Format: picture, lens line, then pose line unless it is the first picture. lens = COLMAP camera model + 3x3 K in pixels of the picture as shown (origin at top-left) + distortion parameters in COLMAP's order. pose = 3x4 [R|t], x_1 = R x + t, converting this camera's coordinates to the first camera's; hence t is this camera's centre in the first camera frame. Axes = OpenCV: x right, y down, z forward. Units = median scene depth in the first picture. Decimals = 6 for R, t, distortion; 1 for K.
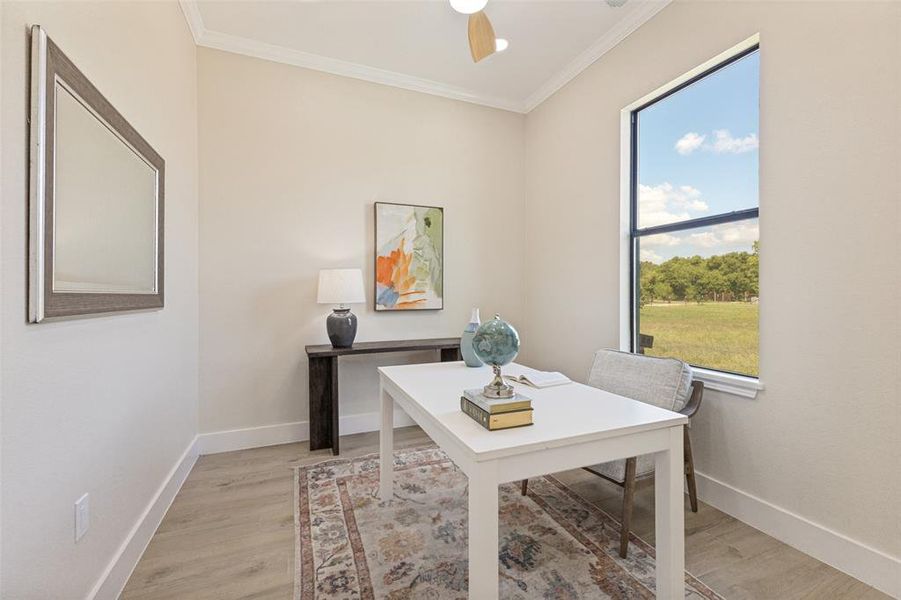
lens RADIAL K [[390.4, 0, 447.4], [0, 390.4, 297.4], [0, 0, 1]] dist [0.012926, -0.003009]
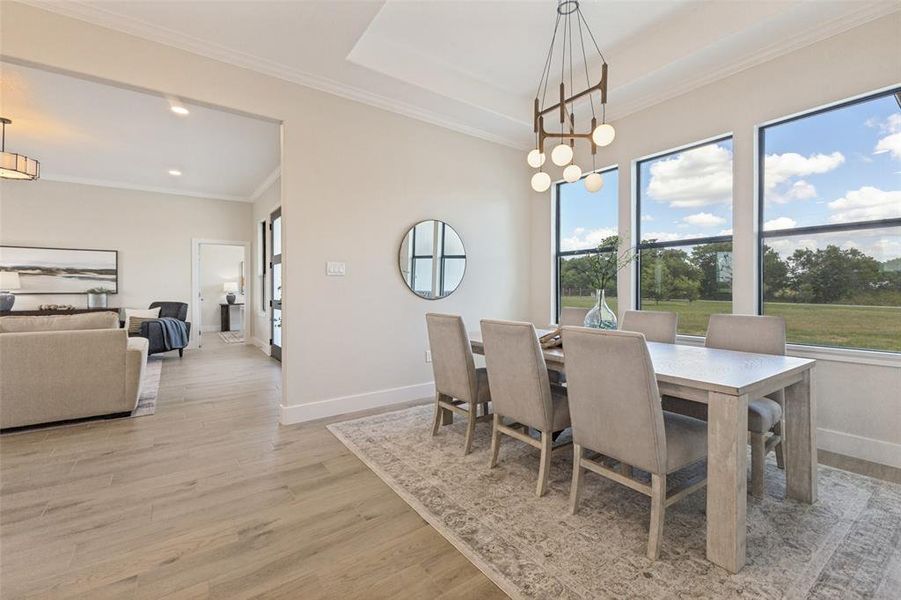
lens RADIAL K [[390.4, 0, 450.4], [0, 390.4, 291.0], [0, 0, 1]] dist [0.012926, -0.003009]
pose [[0.972925, -0.002898, 0.231101, 0.883449], [0.003799, 0.999987, -0.003453, 0.031376], [-0.231088, 0.004238, 0.972924, -3.049296]]
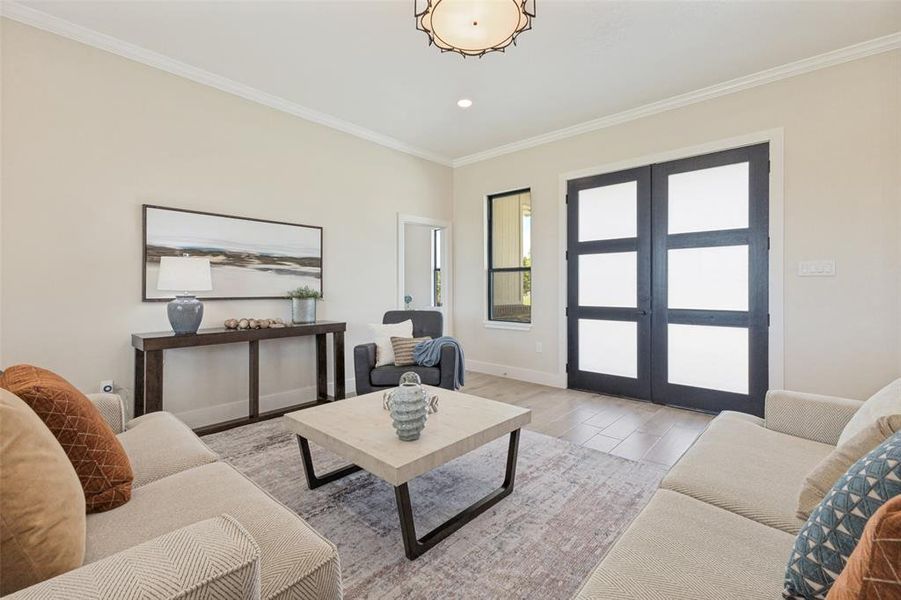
lens RADIAL K [[390.4, 0, 449.1], [0, 390.4, 291.2], [0, 0, 1]] dist [0.012926, -0.003009]
pose [[0.899002, -0.003646, 0.437928, -0.716083], [0.004972, 0.999986, -0.001882, 0.012365], [-0.437915, 0.003869, 0.899008, -1.780093]]
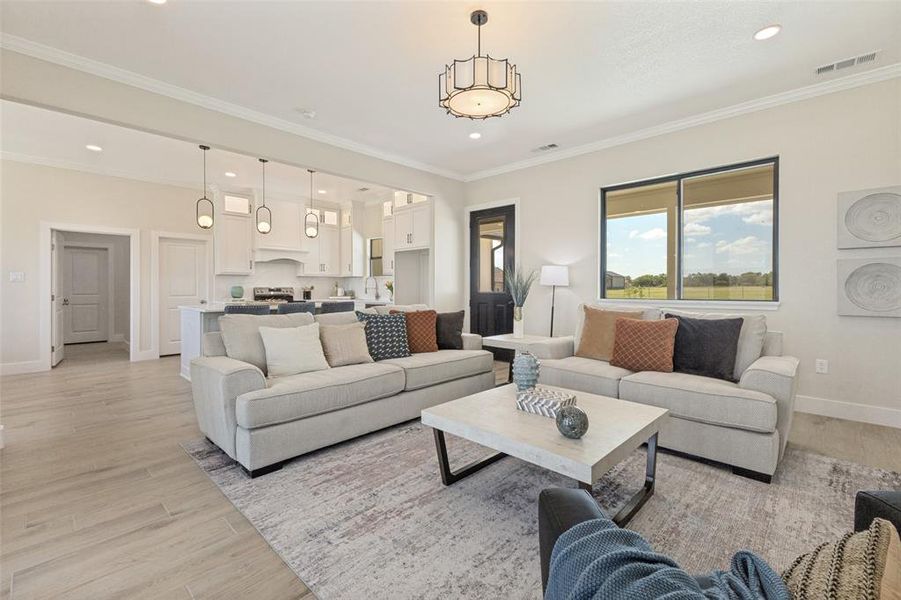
lens RADIAL K [[390.4, 0, 451.3], [0, 390.4, 289.5], [0, 0, 1]] dist [0.012926, -0.003009]
pose [[-0.908423, 0.004574, -0.418027, 0.041275], [-0.001540, 0.999897, 0.014288, 0.001906], [0.418049, 0.013623, -0.908322, -0.429004]]
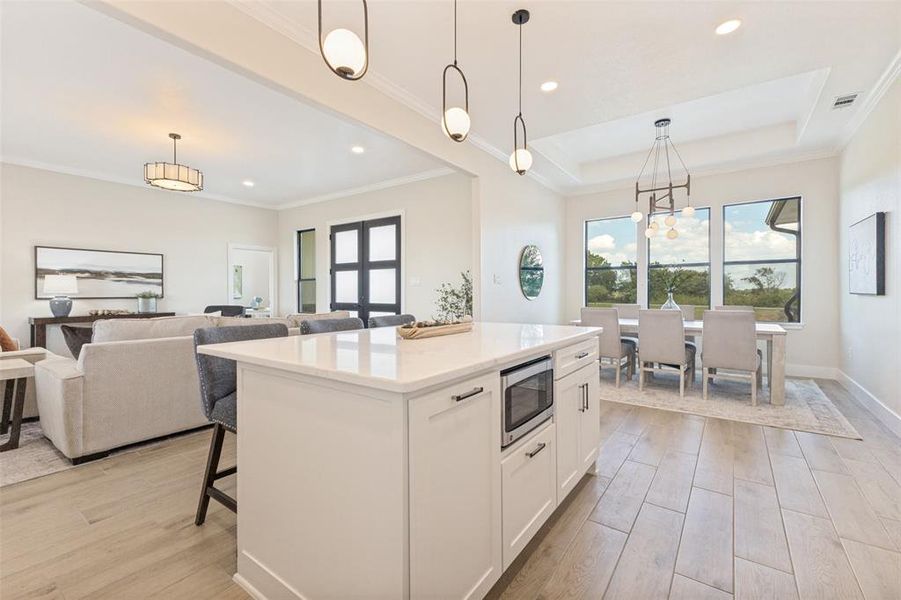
lens RADIAL K [[390.4, 0, 450.3], [0, 390.4, 297.0], [0, 0, 1]] dist [0.012926, -0.003009]
pose [[0.847998, -0.008228, 0.529936, -0.300848], [0.007756, 0.999965, 0.003116, 0.031962], [-0.529943, 0.001468, 0.848032, -3.157145]]
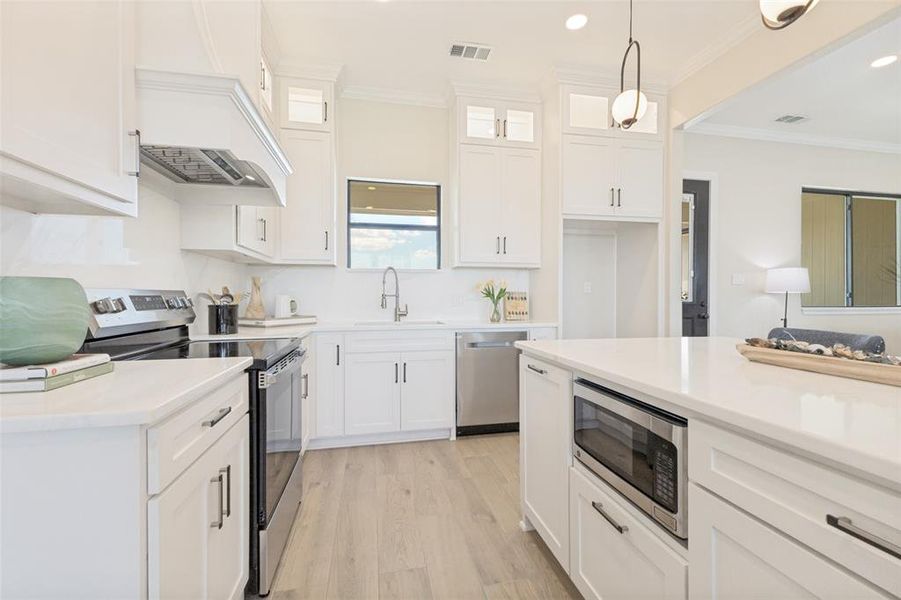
lens RADIAL K [[390.4, 0, 449.7], [0, 390.4, 295.8], [0, 0, 1]] dist [0.012926, -0.003009]
pose [[-0.173811, -0.000268, -0.984779, 0.523584], [-0.010919, 0.999939, 0.001655, 0.030778], [0.984718, 0.011041, -0.173804, -2.838383]]
